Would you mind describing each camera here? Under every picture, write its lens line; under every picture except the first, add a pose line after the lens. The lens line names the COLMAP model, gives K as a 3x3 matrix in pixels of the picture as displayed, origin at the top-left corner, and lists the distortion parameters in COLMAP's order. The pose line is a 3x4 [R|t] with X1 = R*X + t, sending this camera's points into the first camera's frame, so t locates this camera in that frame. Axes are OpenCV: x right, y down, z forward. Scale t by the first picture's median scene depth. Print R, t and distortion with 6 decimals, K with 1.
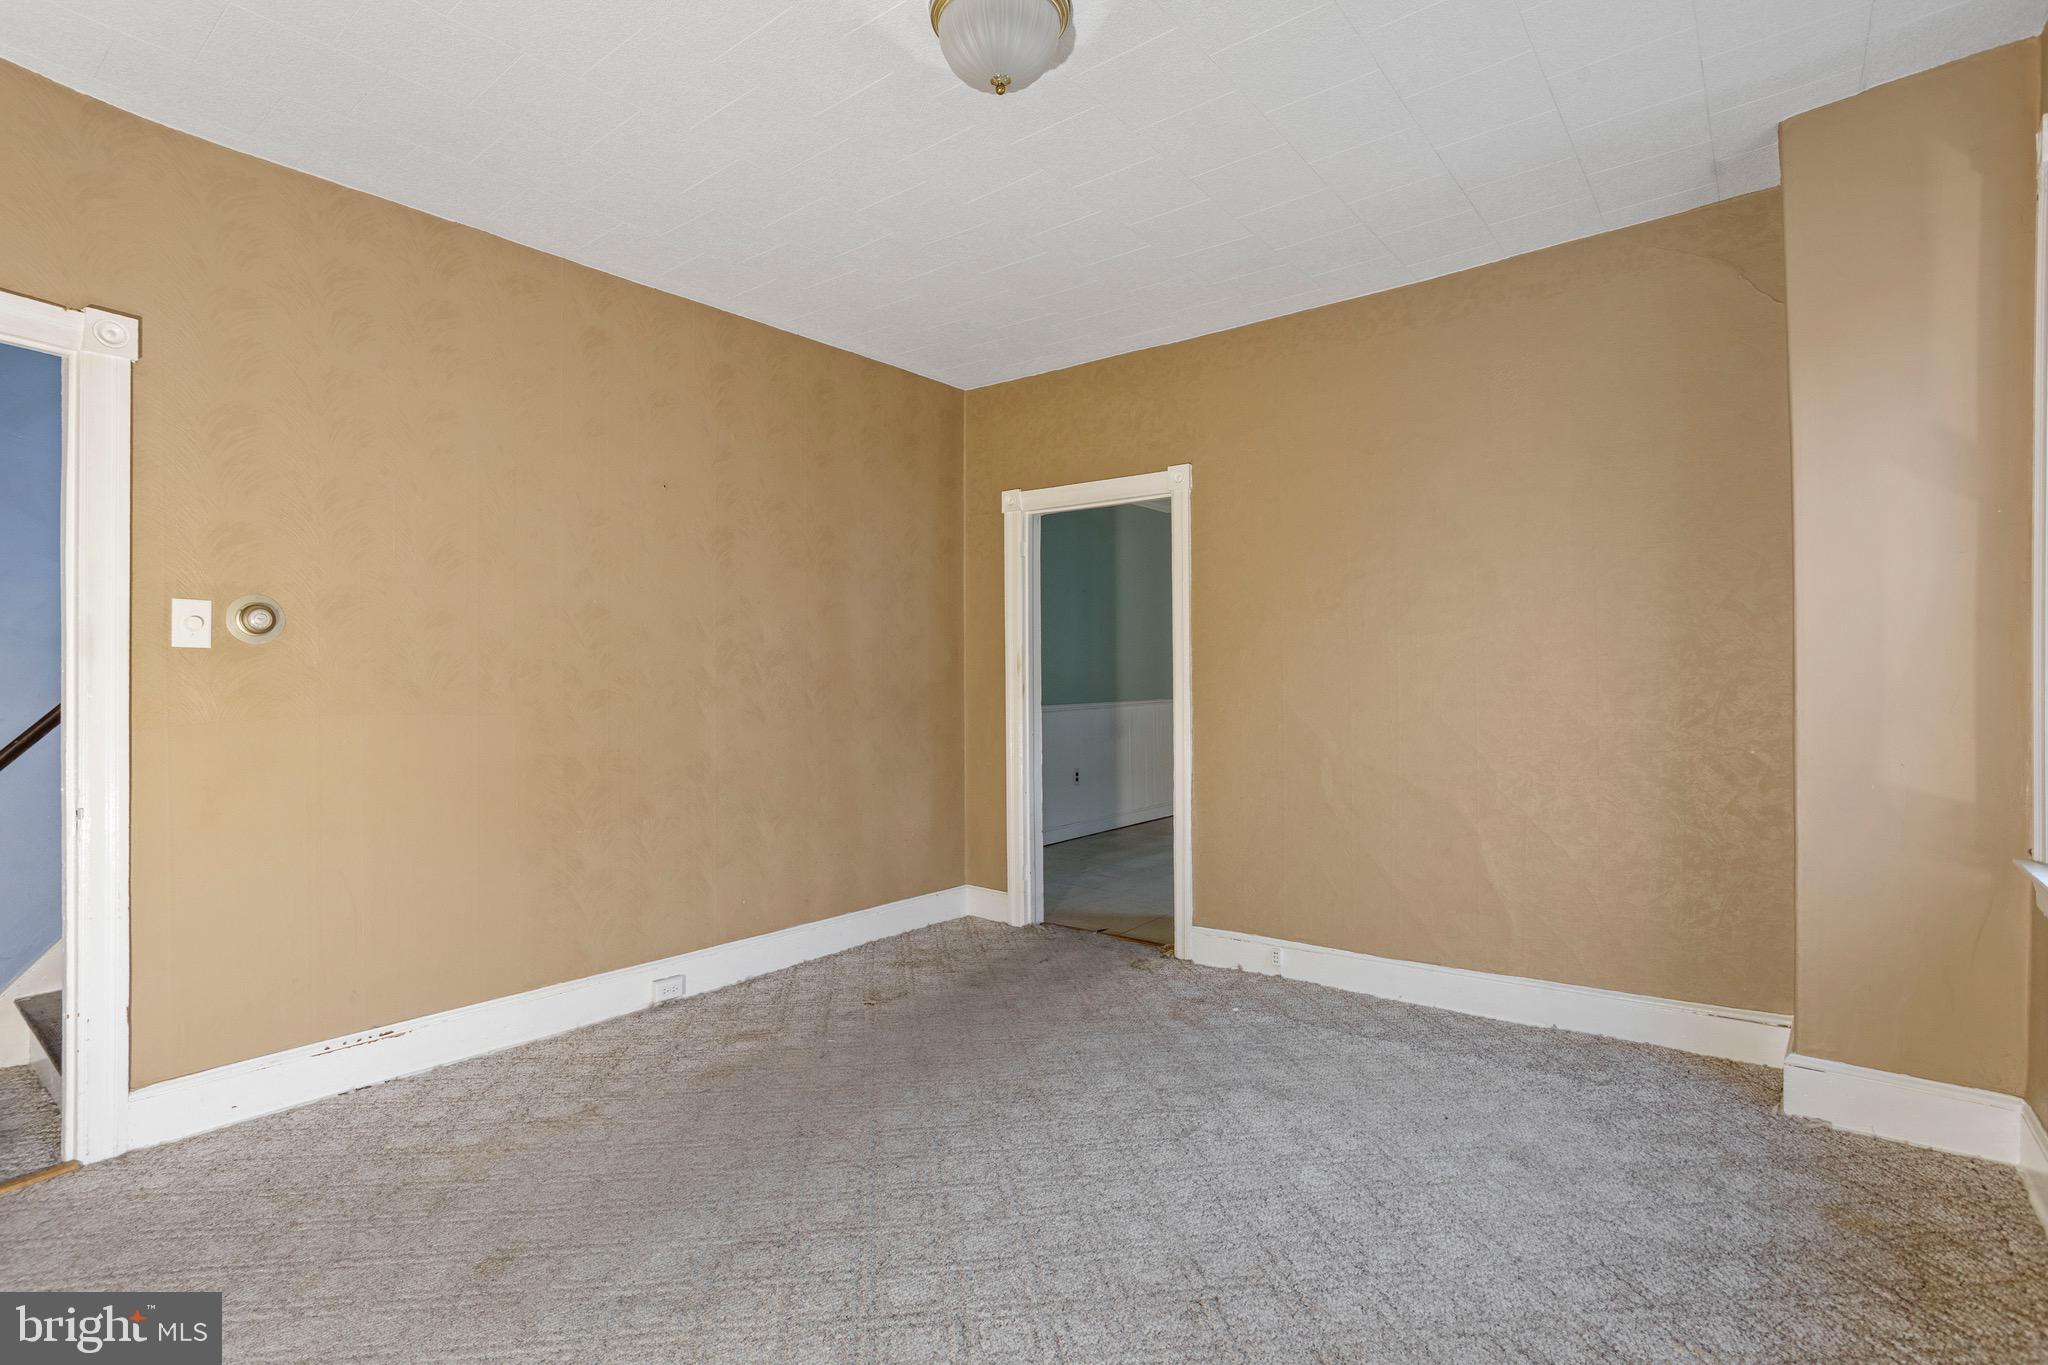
lens RADIAL K [[993.6, 0, 1024.1], [0, 993.6, 682.1], [0, 0, 1]] dist [-0.023227, 0.006939]
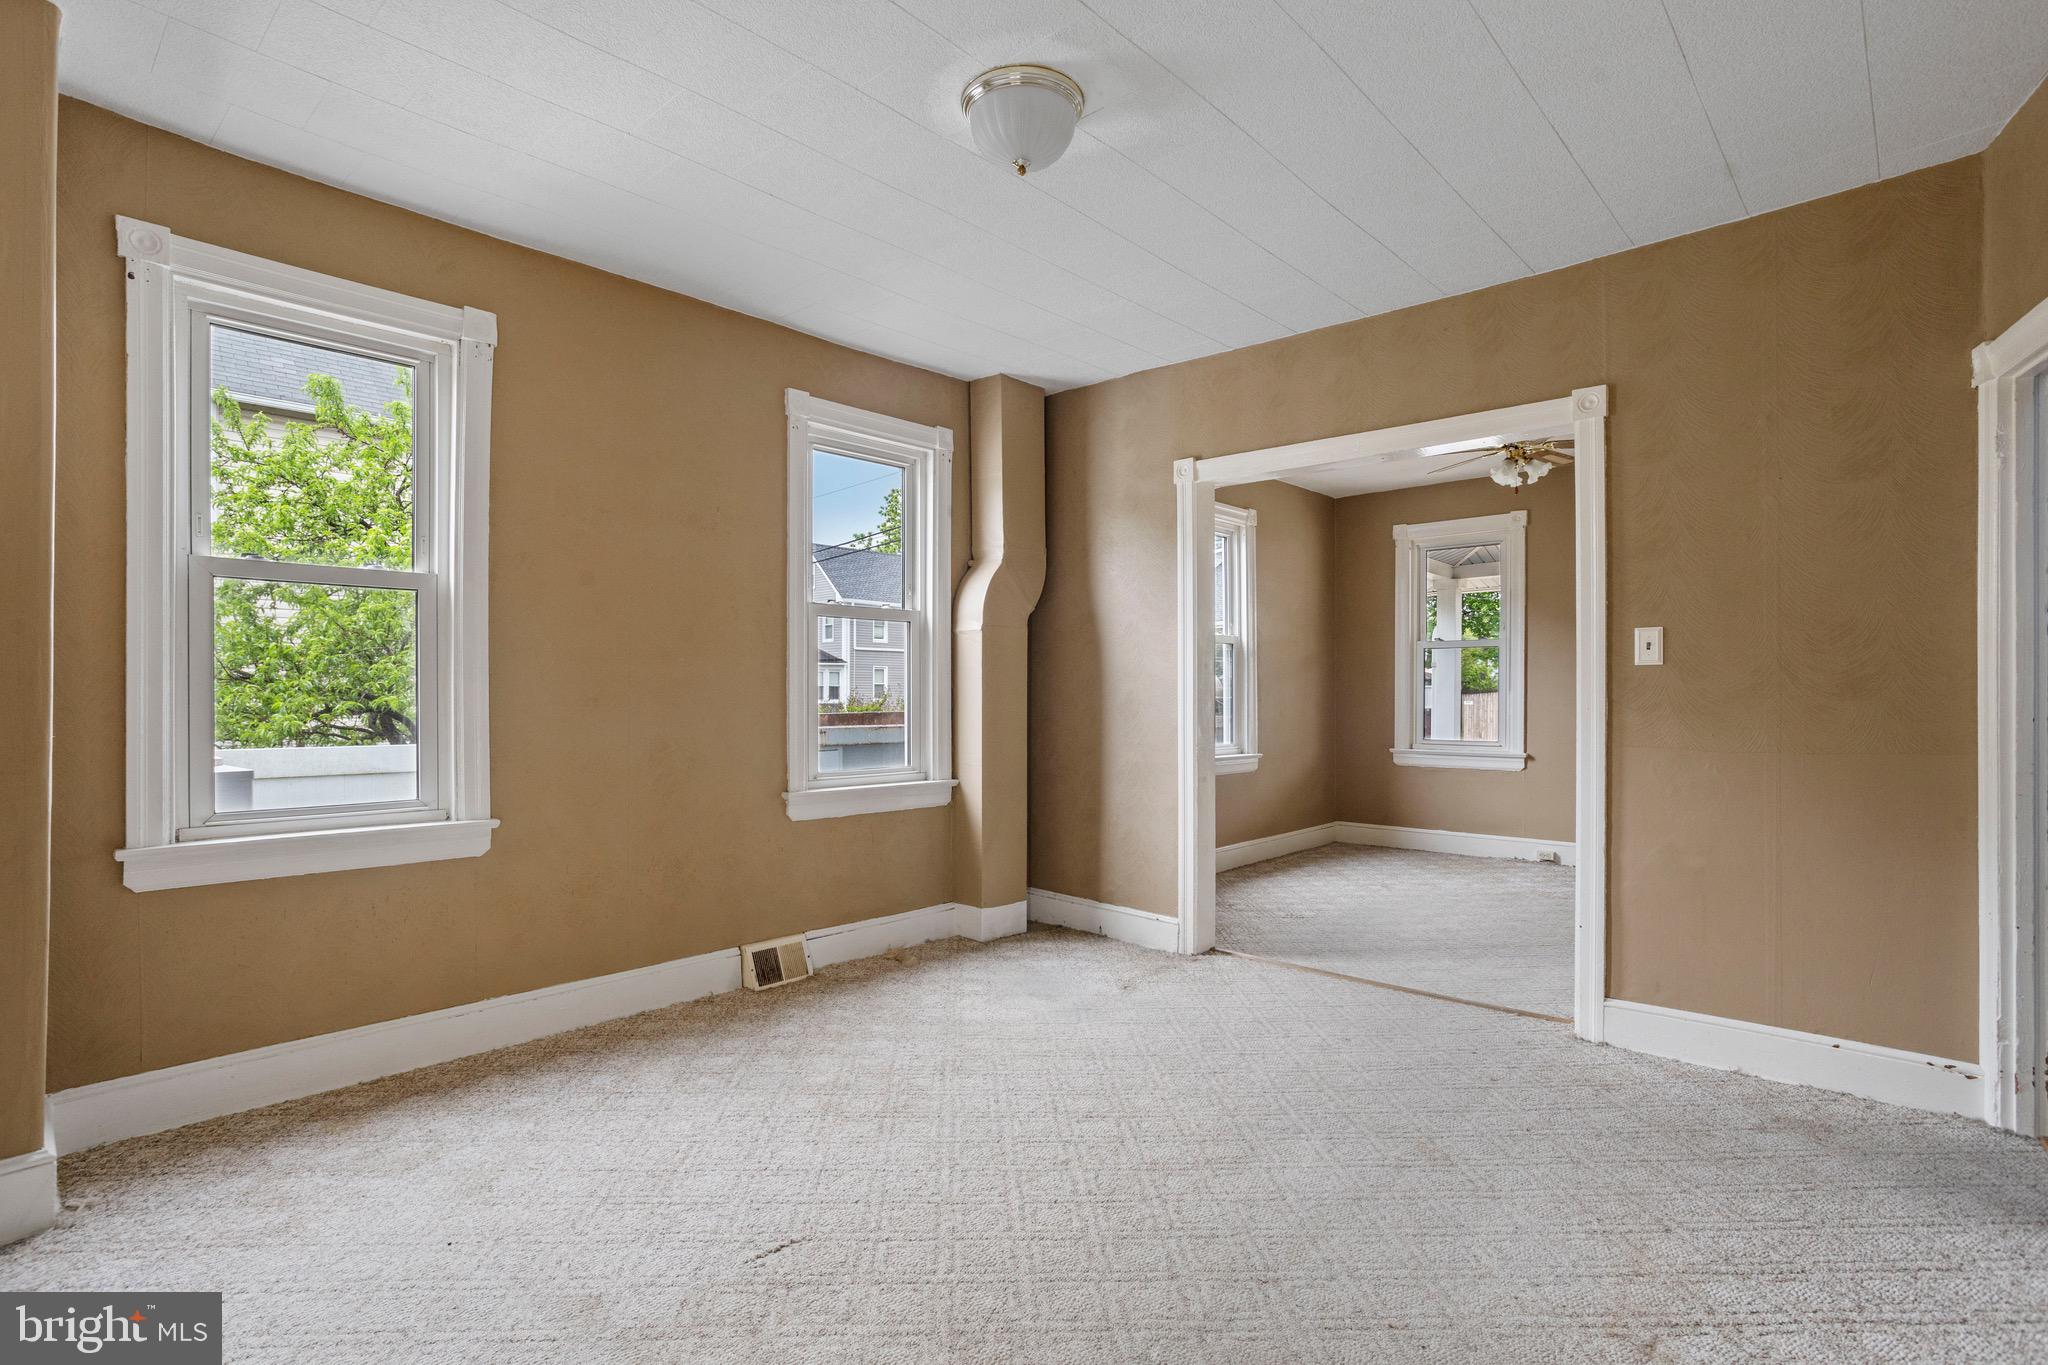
lens RADIAL K [[993.6, 0, 1025.7], [0, 993.6, 687.8], [0, 0, 1]] dist [-0.023227, 0.006939]
pose [[-0.996961, 0.001710, 0.077881, -0.124998], [0.001284, 0.999984, -0.005520, 0.002204], [-0.077890, -0.005403, -0.996947, 2.320847]]
